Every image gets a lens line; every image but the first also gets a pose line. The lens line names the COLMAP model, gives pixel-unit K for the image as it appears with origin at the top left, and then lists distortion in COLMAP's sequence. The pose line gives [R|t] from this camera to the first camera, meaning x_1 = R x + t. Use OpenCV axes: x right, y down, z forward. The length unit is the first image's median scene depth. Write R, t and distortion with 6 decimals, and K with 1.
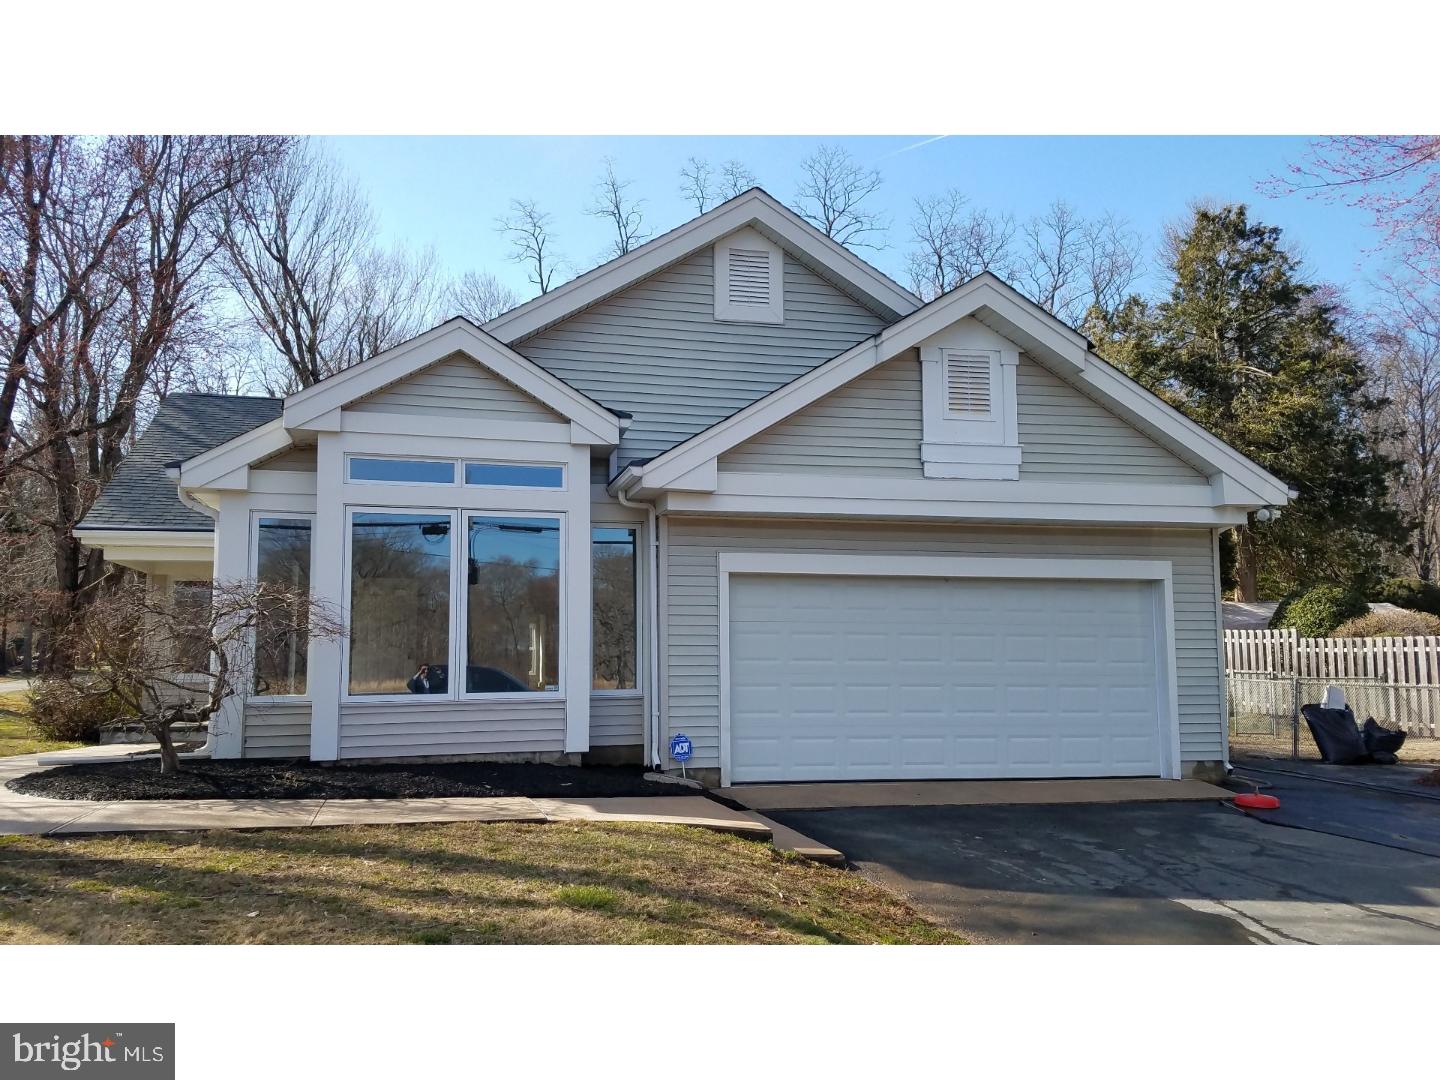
lens RADIAL K [[1199.0, 0, 725.8], [0, 1199.0, 543.2], [0, 0, 1]] dist [0.131944, -0.049561]
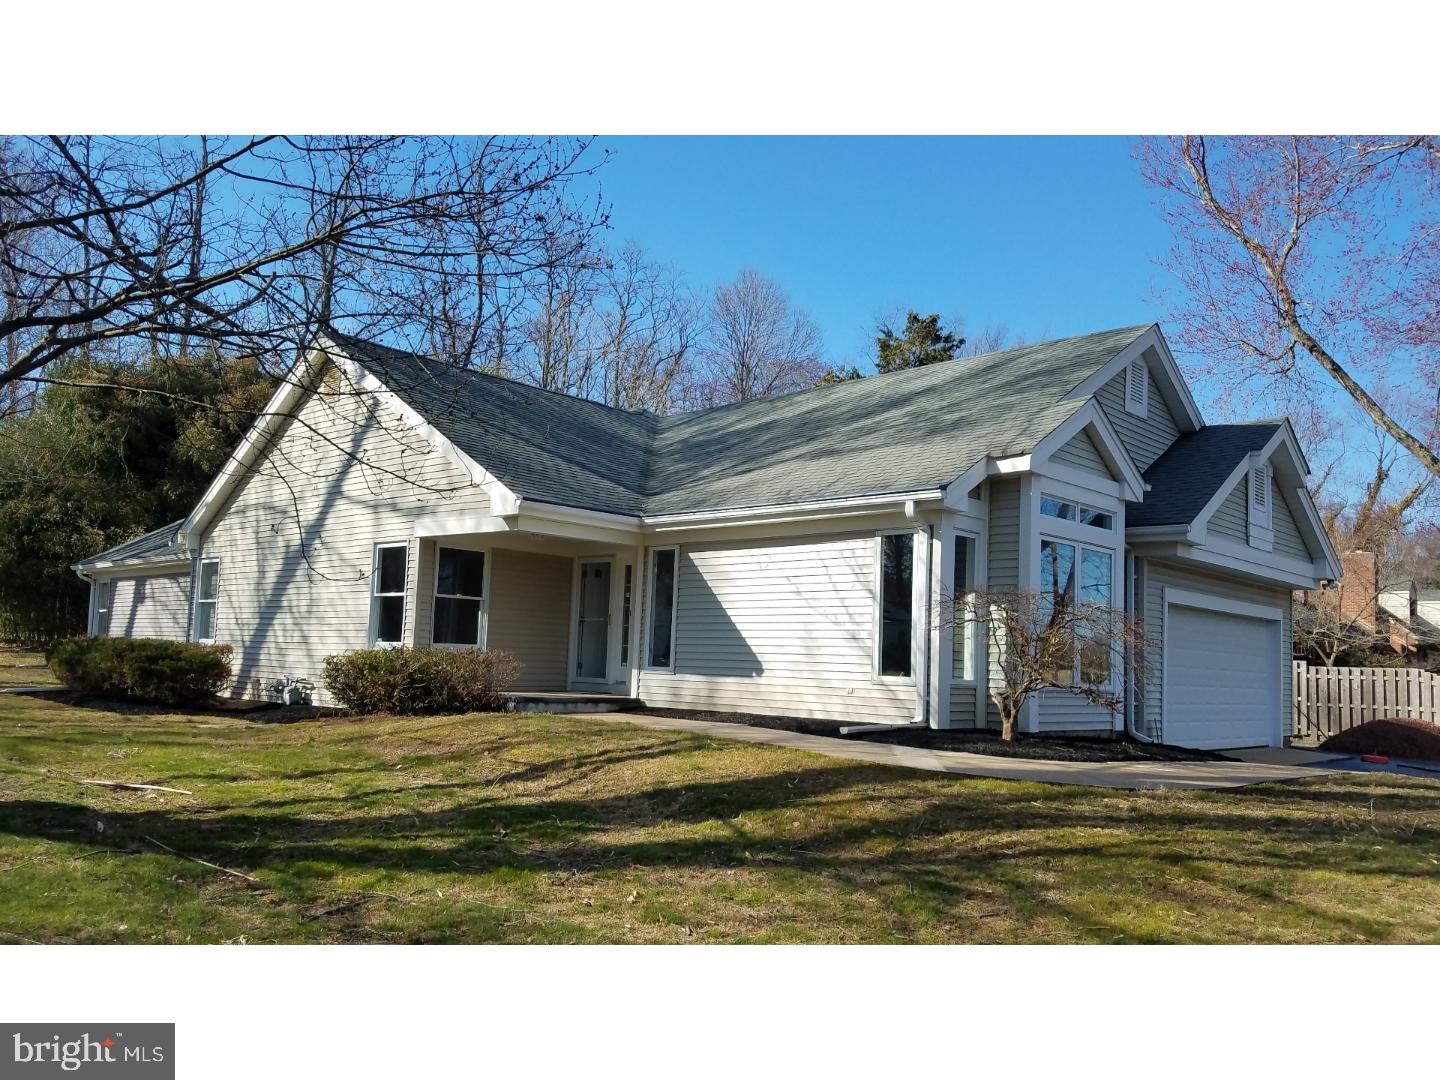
lens RADIAL K [[1199.0, 0, 714.7], [0, 1199.0, 539.1], [0, 0, 1]] dist [0.131944, -0.049561]
pose [[0.823961, 0.095856, 0.558480, -1.187716], [-0.102546, 0.994539, -0.019408, 0.031503], [-0.557291, -0.041278, 0.829291, 0.120265]]
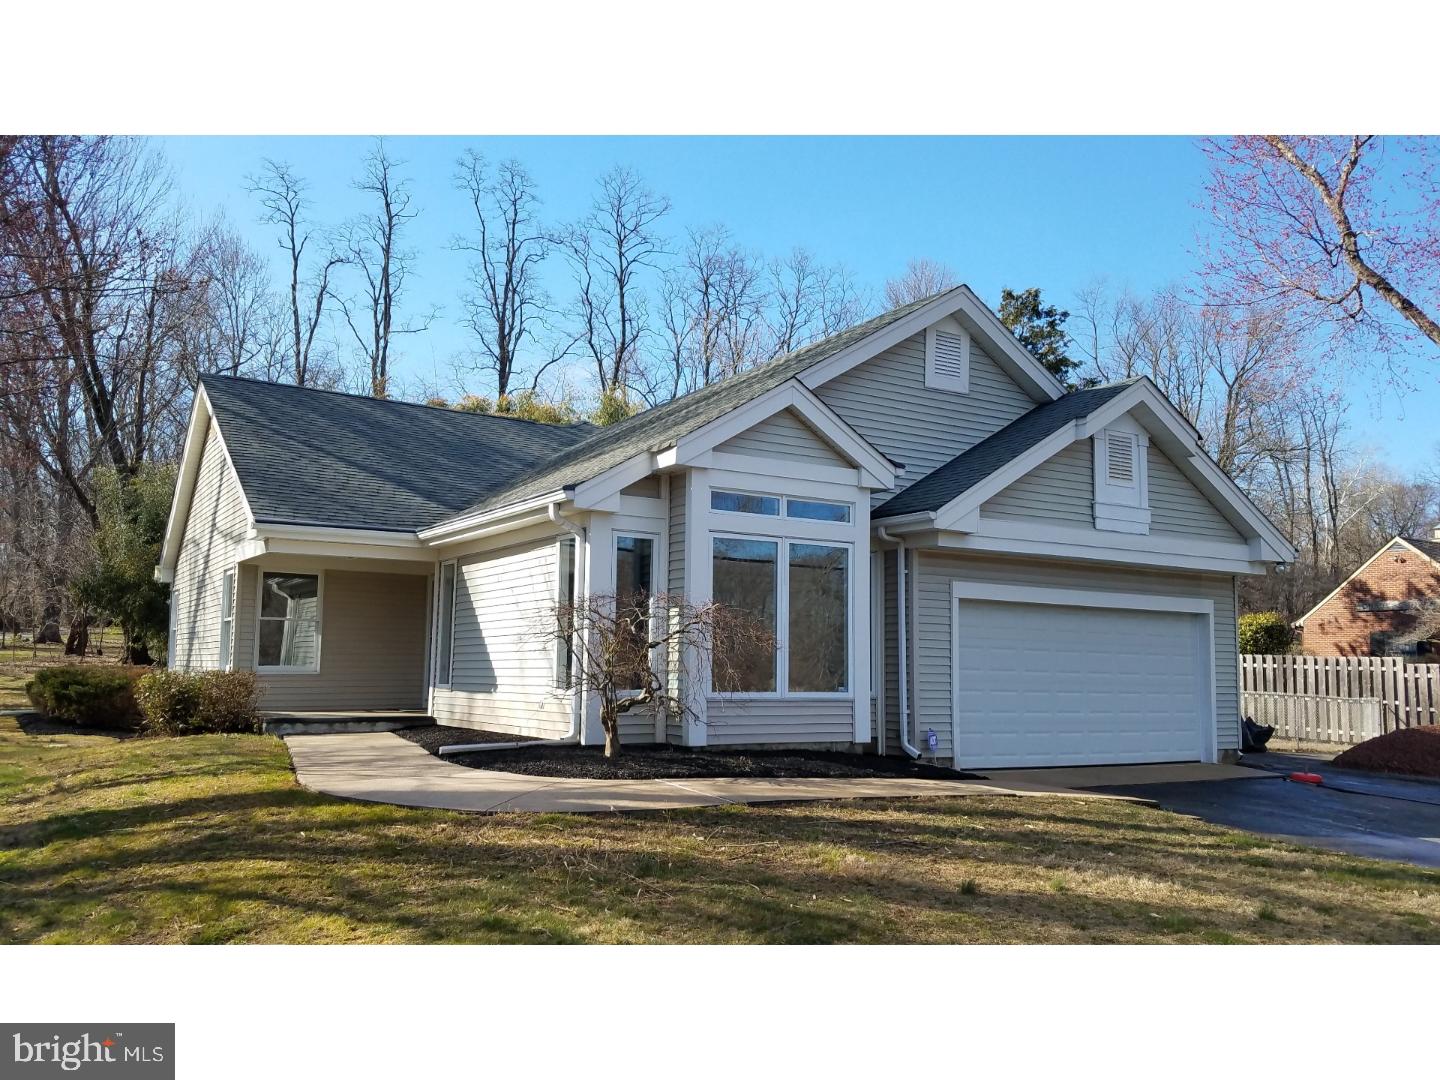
lens RADIAL K [[1199.0, 0, 715.1], [0, 1199.0, 535.9], [0, 0, 1]] dist [0.131944, -0.049561]
pose [[0.947632, 0.054983, 0.314596, -0.612662], [-0.055783, 0.998422, -0.006468, -0.016891], [-0.314455, -0.011420, 0.949204, -0.095437]]
